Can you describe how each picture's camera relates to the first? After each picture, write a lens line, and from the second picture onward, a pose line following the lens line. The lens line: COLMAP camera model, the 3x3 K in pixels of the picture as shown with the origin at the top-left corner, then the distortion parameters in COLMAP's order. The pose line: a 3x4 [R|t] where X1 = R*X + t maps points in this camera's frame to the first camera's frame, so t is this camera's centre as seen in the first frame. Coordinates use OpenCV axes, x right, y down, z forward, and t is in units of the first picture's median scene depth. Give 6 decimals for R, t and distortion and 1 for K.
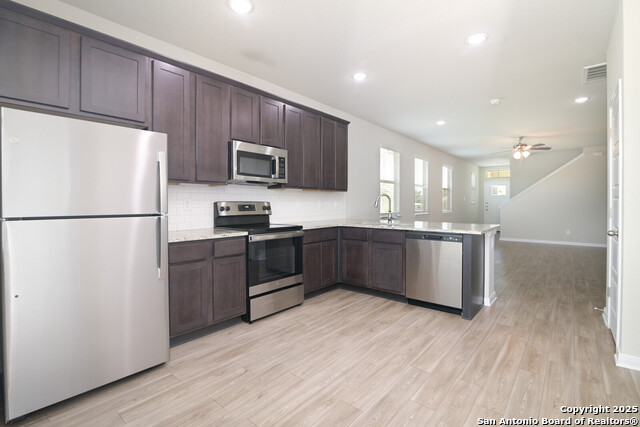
lens RADIAL K [[293.8, 0, 320.9], [0, 293.8, 207.1], [0, 0, 1]] dist [-0.014288, 0.002402]
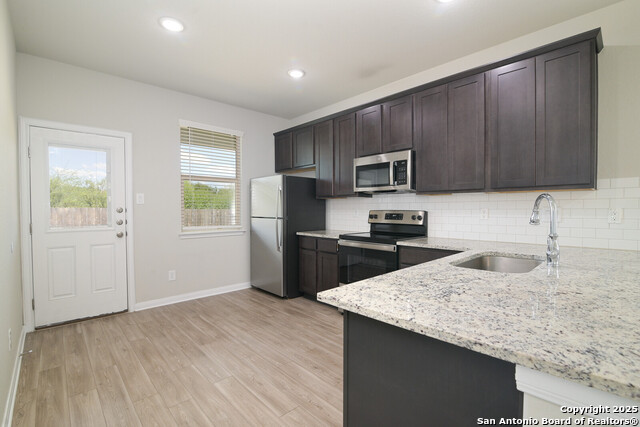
lens RADIAL K [[293.8, 0, 321.0], [0, 293.8, 215.0], [0, 0, 1]] dist [-0.014288, 0.002402]
pose [[-0.107631, 0.024611, -0.993886, 0.979636], [-0.007602, 0.999644, 0.025577, -0.033396], [0.994162, 0.010308, -0.107406, 1.088818]]
